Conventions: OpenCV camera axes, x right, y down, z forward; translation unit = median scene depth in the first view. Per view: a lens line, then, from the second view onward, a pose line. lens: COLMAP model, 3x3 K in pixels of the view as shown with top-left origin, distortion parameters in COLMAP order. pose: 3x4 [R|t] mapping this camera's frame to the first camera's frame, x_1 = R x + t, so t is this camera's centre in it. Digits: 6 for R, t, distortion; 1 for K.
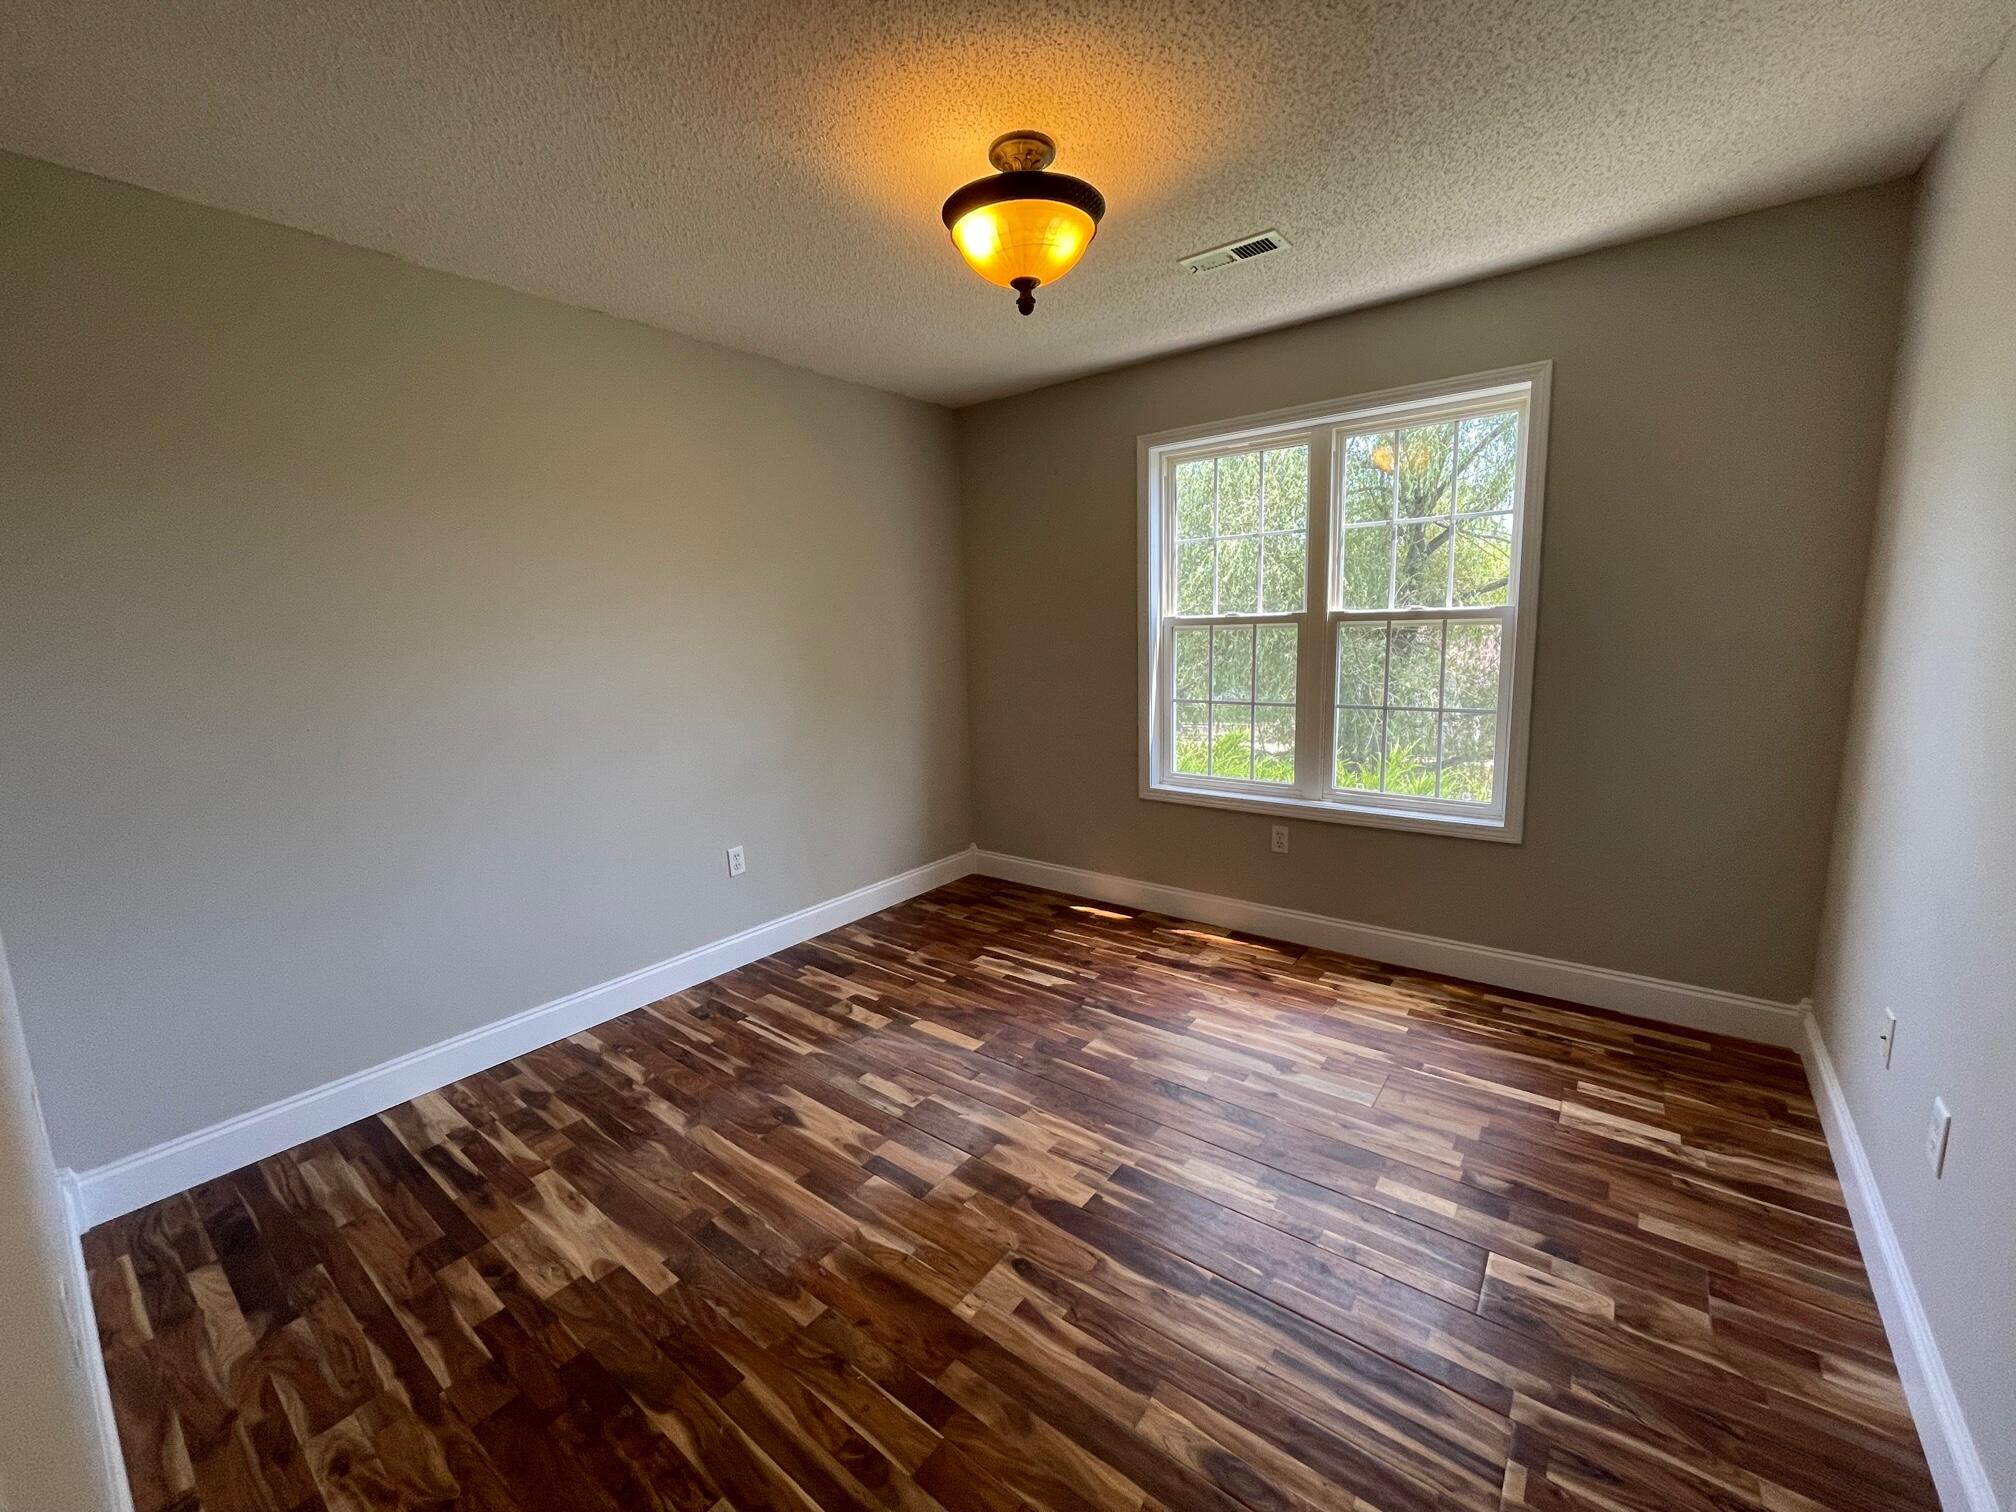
lens RADIAL K [[812.8, 0, 1015.4], [0, 812.8, 769.4], [0, 0, 1]] dist [0.002999, -0.002044]
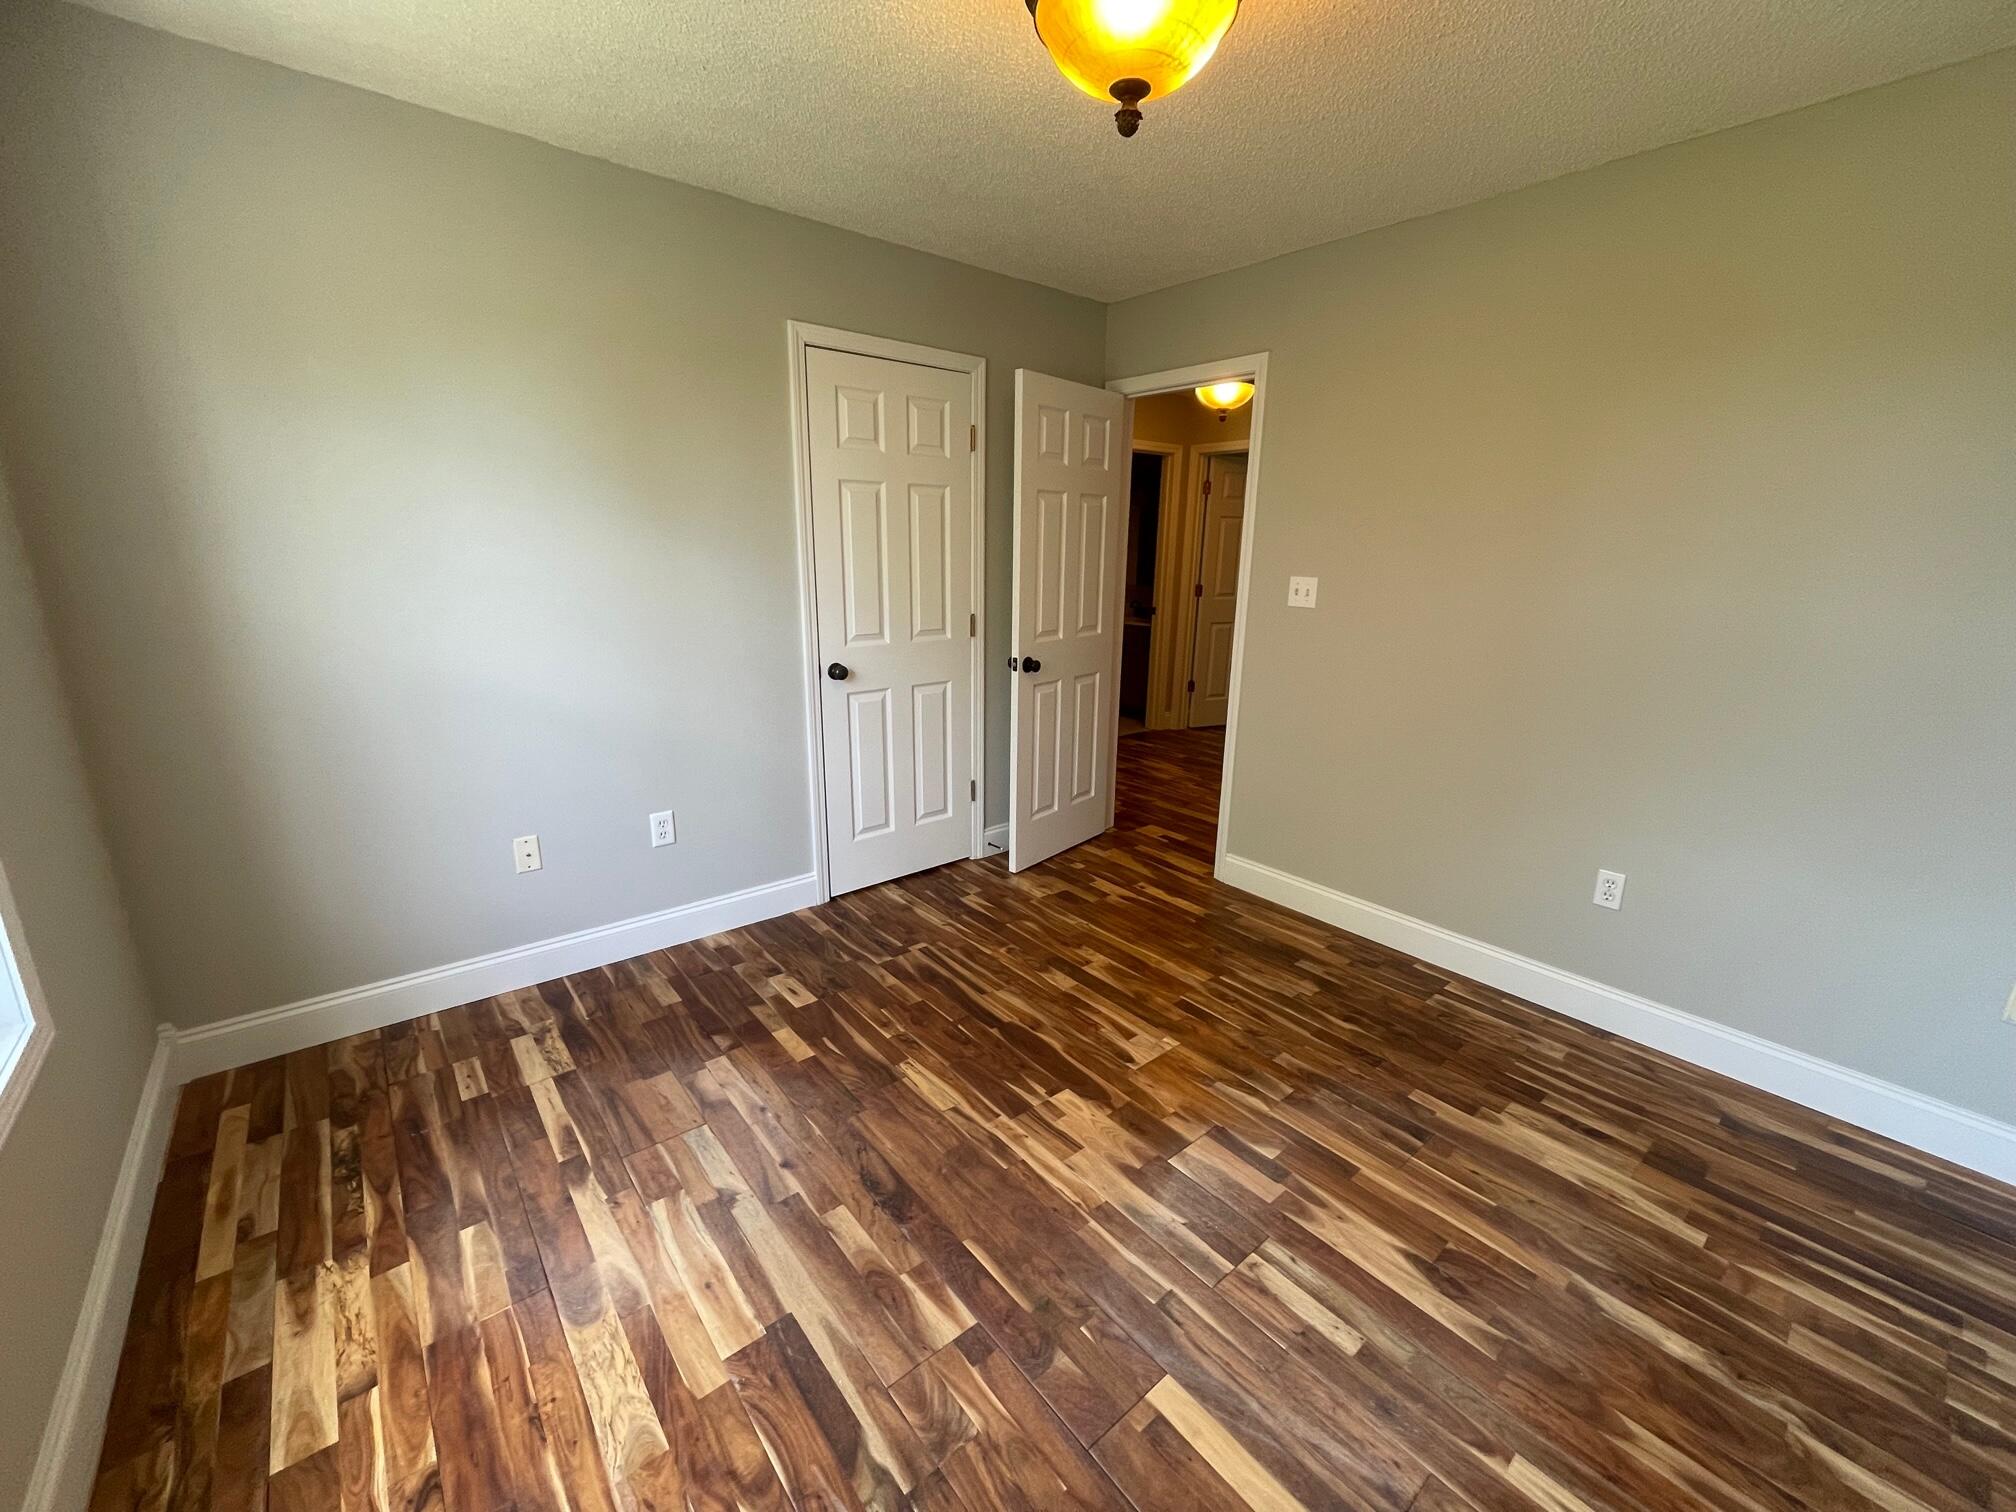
lens RADIAL K [[812.8, 0, 1012.3], [0, 812.8, 755.8], [0, 0, 1]] dist [0.002999, -0.002044]
pose [[-0.974508, -0.045529, 0.219682, -0.062081], [0.052165, 0.906371, 0.419249, -0.311861], [-0.218202, 0.420022, -0.880891, 1.611117]]
